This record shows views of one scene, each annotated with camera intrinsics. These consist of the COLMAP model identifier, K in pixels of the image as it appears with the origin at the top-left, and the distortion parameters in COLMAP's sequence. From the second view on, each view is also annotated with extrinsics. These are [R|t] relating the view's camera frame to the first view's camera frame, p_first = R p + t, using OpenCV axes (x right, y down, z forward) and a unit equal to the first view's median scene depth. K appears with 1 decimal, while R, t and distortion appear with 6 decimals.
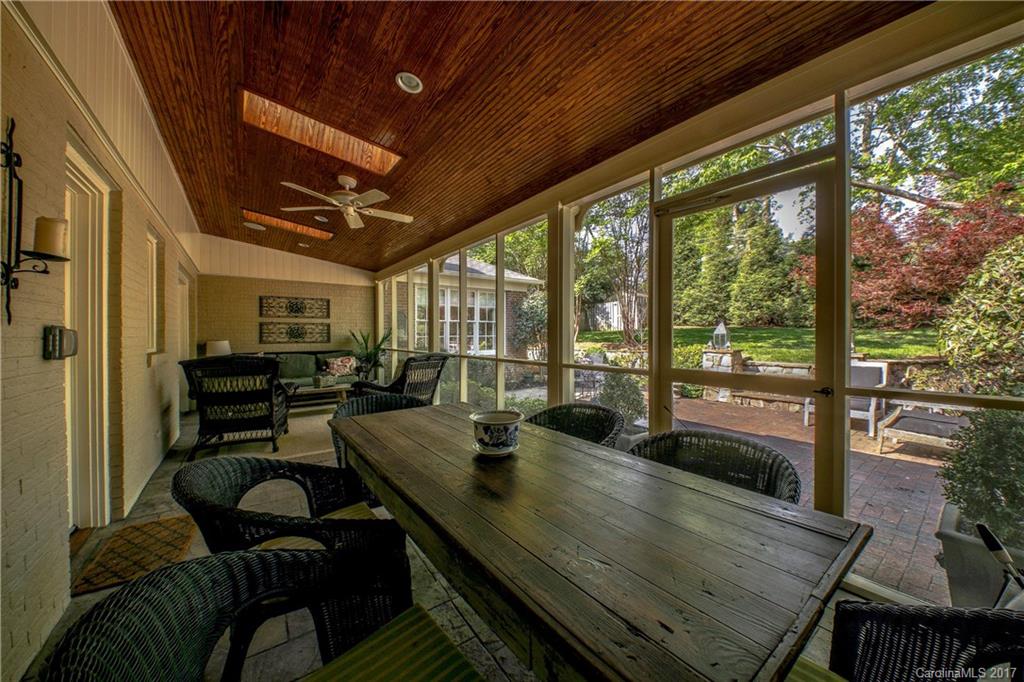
lens RADIAL K [[358.0, 0, 510.3], [0, 358.0, 333.8], [0, 0, 1]] dist [0.024740, -0.010664]
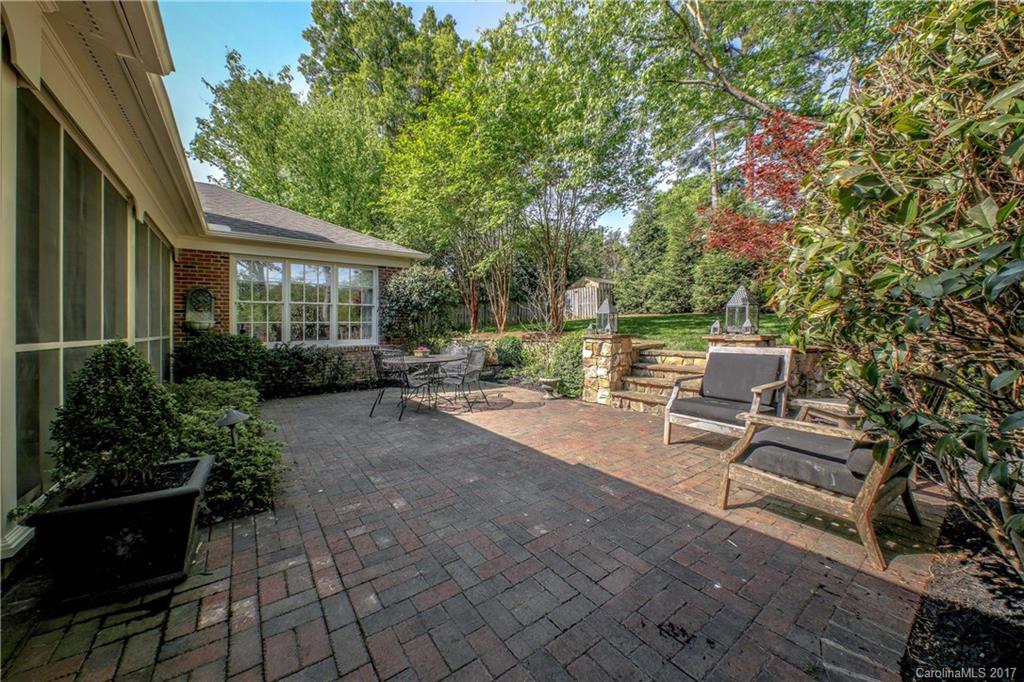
lens RADIAL K [[358.0, 0, 510.3], [0, 358.0, 333.8], [0, 0, 1]] dist [0.024740, -0.010664]
pose [[0.999951, -0.006182, -0.007731, 0.170044], [0.006308, 0.999845, 0.016456, 0.012600], [0.007629, -0.016504, 0.999835, 0.108810]]
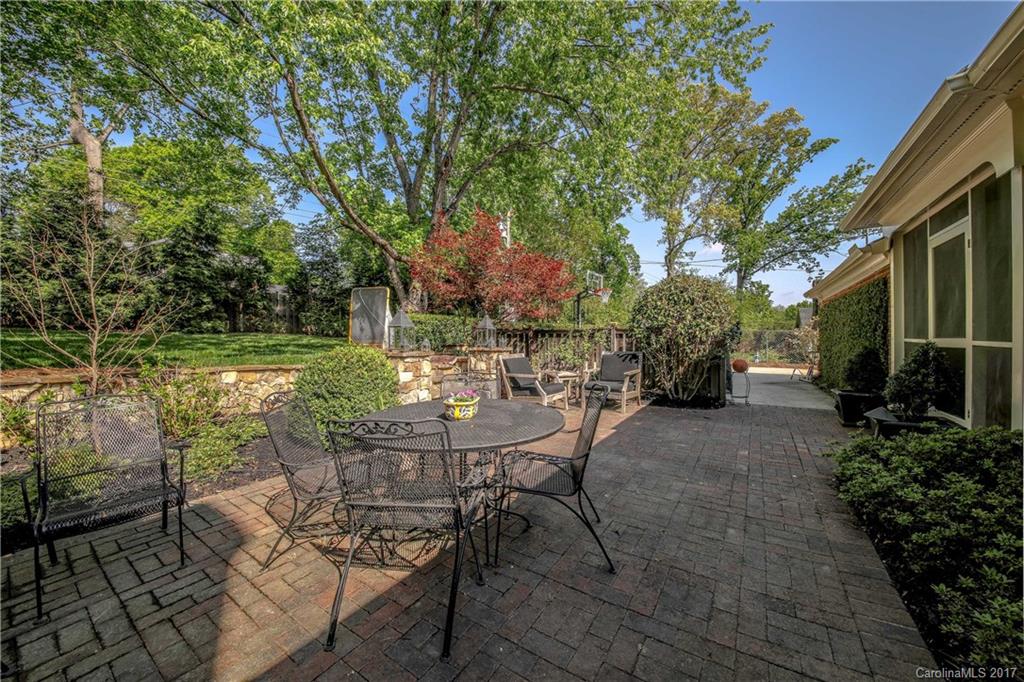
lens RADIAL K [[358.0, 0, 510.3], [0, 358.0, 333.8], [0, 0, 1]] dist [0.024740, -0.010664]
pose [[-0.325237, 0.018677, 0.945448, -0.033530], [0.006024, 0.999826, -0.017679, 0.010334], [-0.945613, -0.000055, -0.325292, 0.445035]]
